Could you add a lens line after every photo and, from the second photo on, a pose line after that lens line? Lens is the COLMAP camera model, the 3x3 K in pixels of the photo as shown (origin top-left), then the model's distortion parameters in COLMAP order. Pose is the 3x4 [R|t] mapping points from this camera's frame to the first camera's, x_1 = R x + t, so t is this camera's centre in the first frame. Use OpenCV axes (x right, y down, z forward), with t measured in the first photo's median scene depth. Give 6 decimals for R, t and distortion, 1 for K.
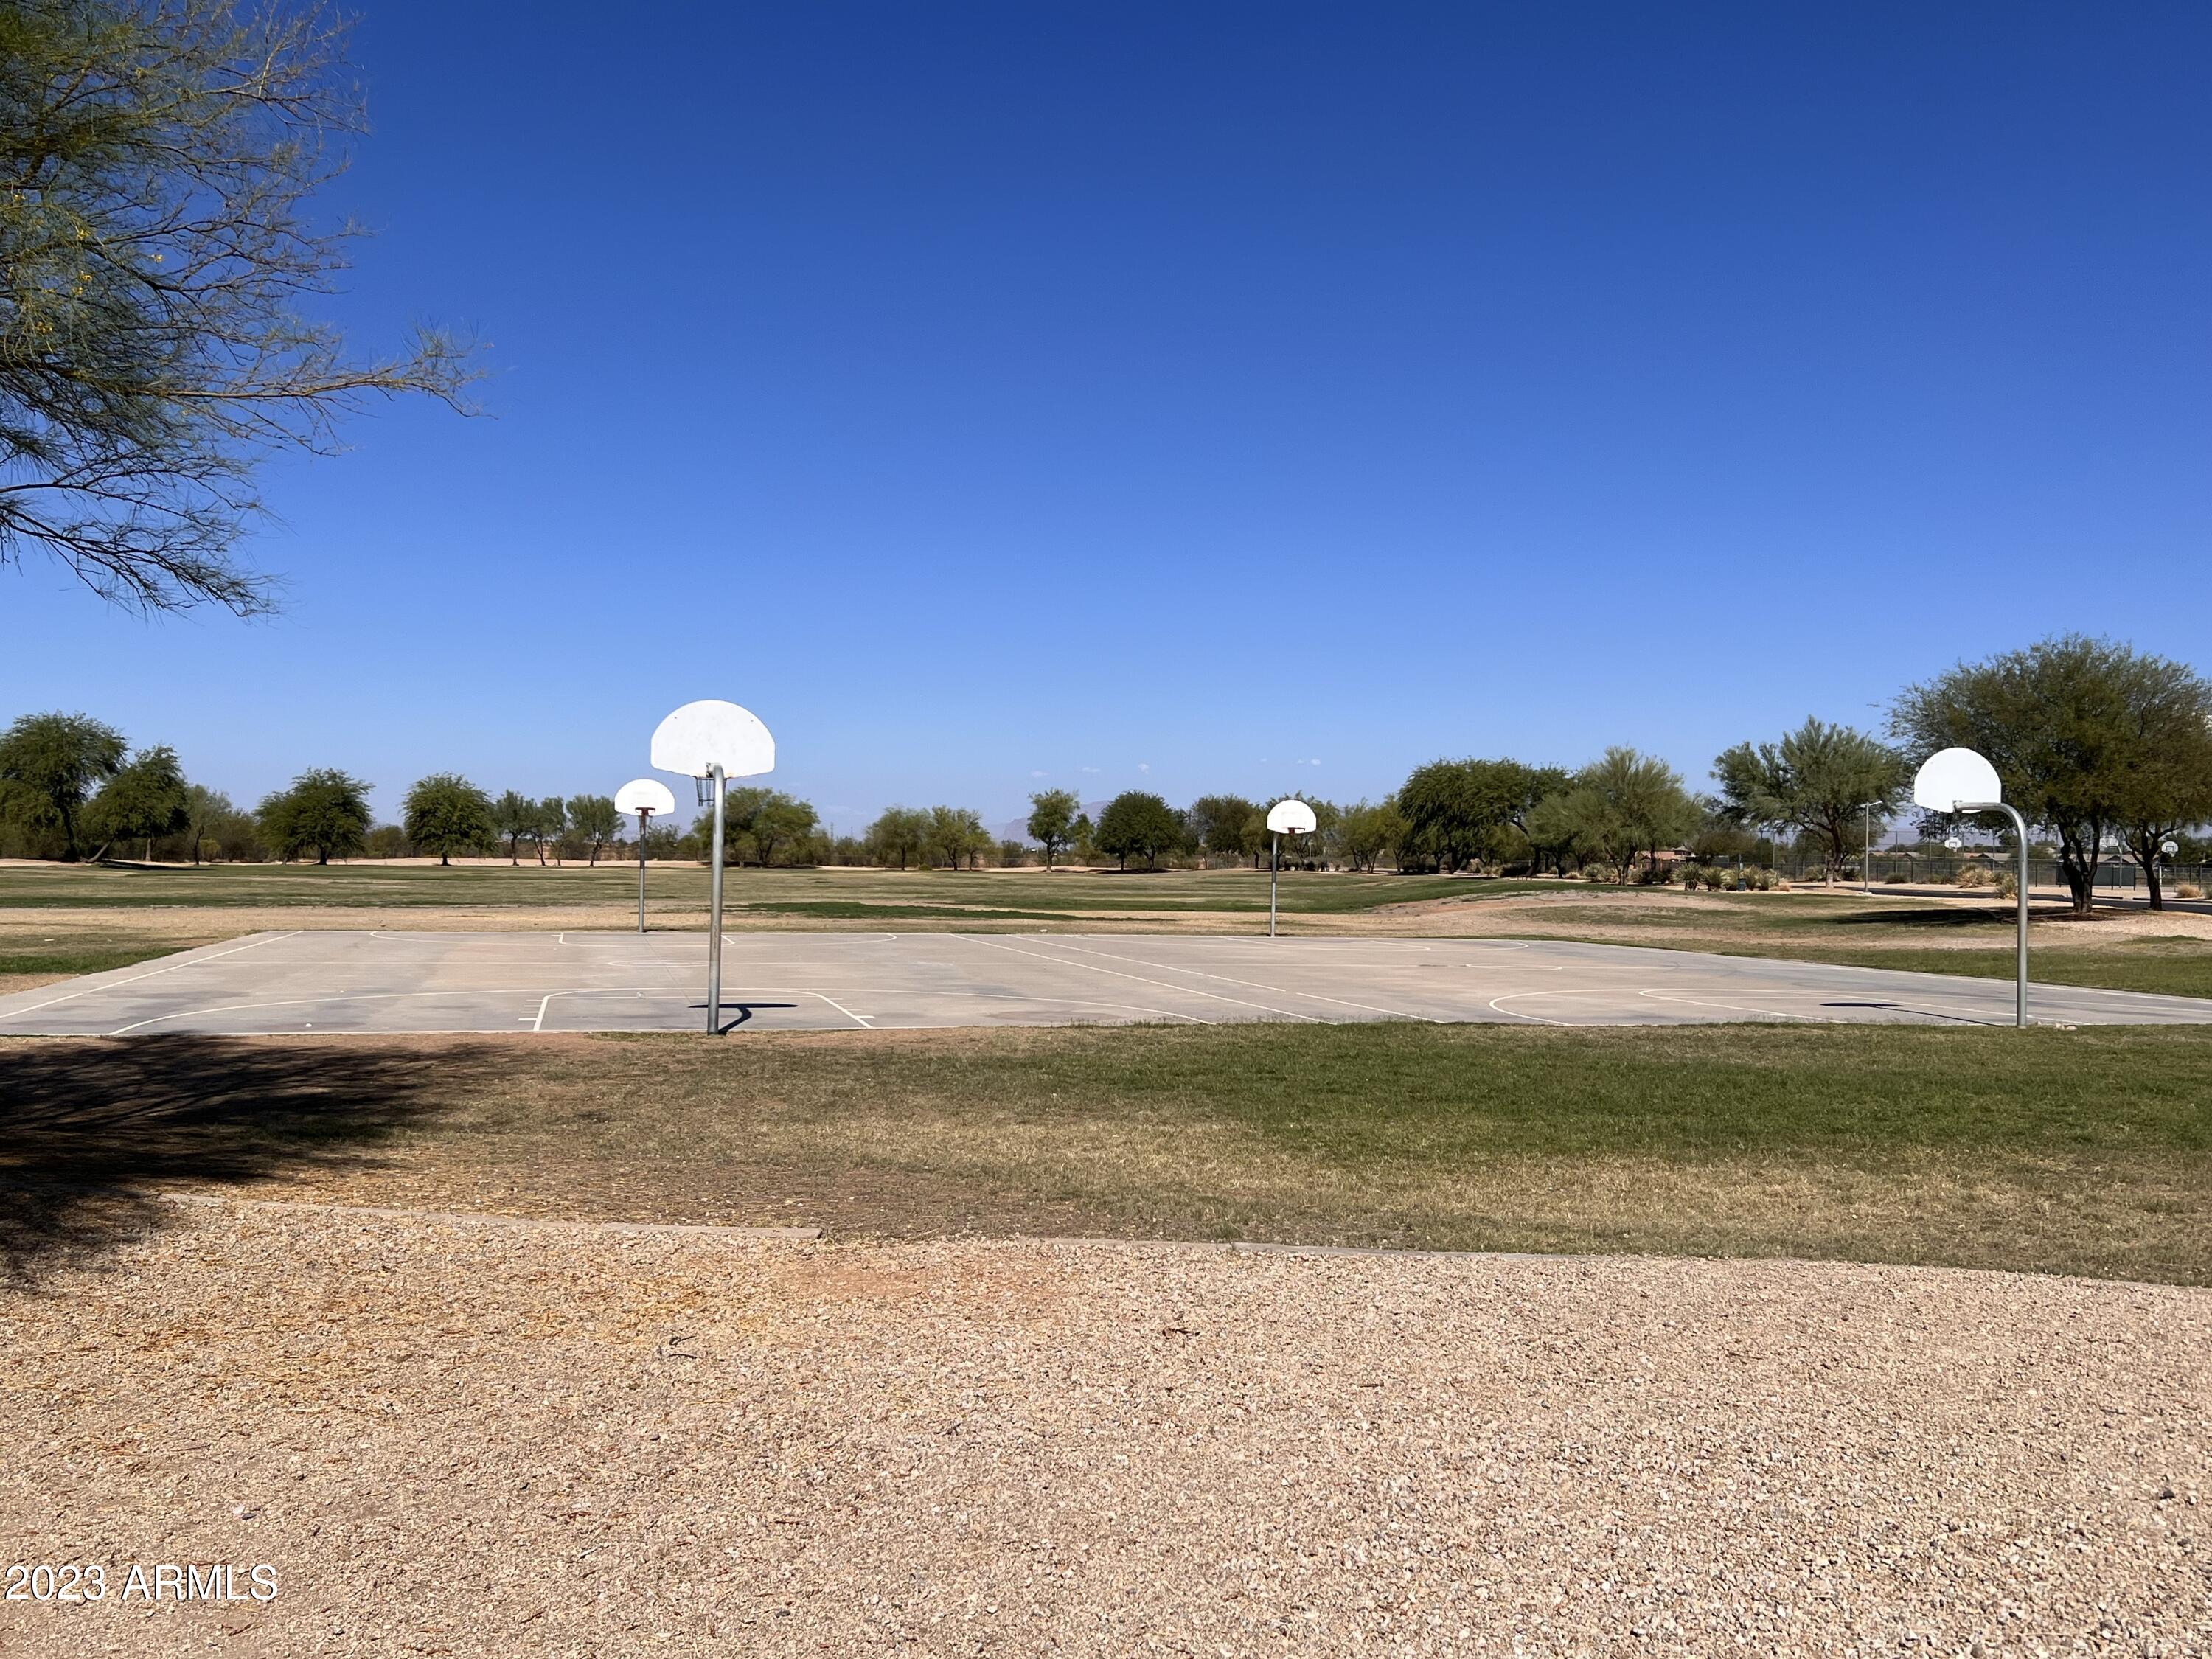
lens RADIAL K [[1931.2, 0, 1106.7], [0, 1931.2, 832.6], [0, 0, 1]] dist [-0.000810, -0.000874]
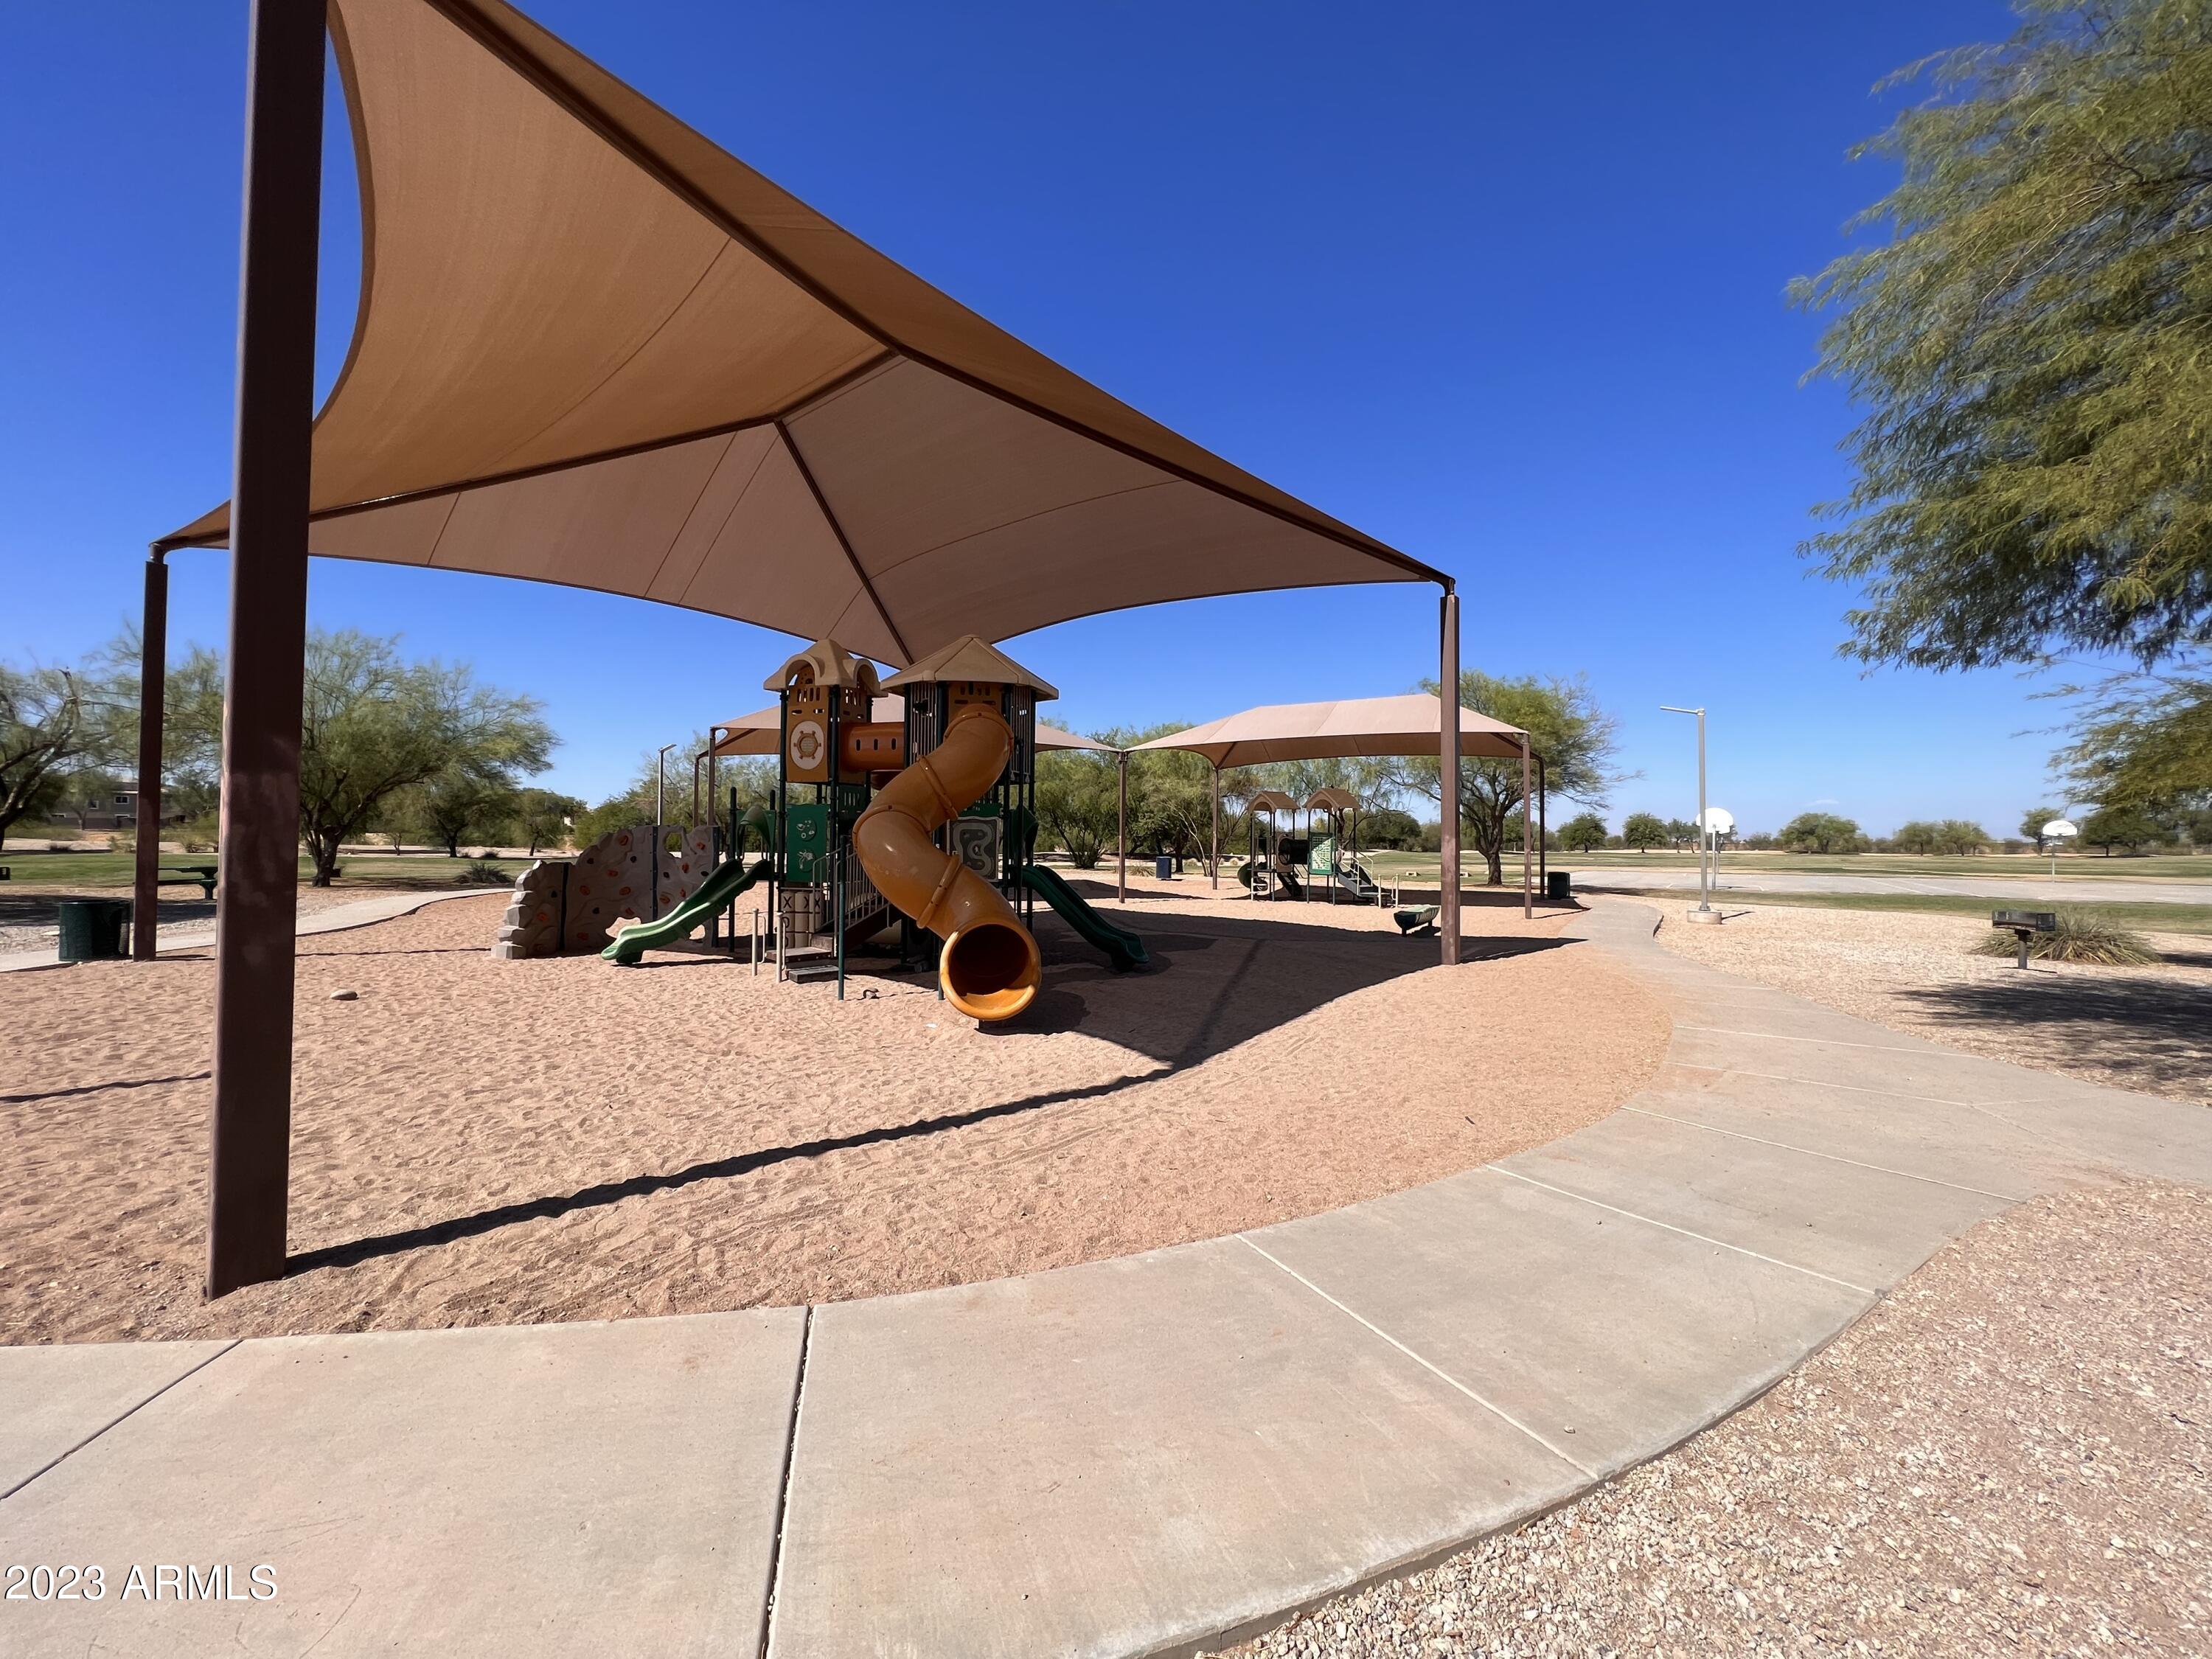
lens RADIAL K [[889.8, 0, 1108.1], [0, 889.8, 831.1], [0, 0, 1]] dist [-0.000534, -0.000024]
pose [[0.644269, -0.020106, -0.764534, 0.041452], [0.012948, 0.999798, -0.015382, -0.000265], [0.764689, 0.000011, 0.644399, -0.122207]]
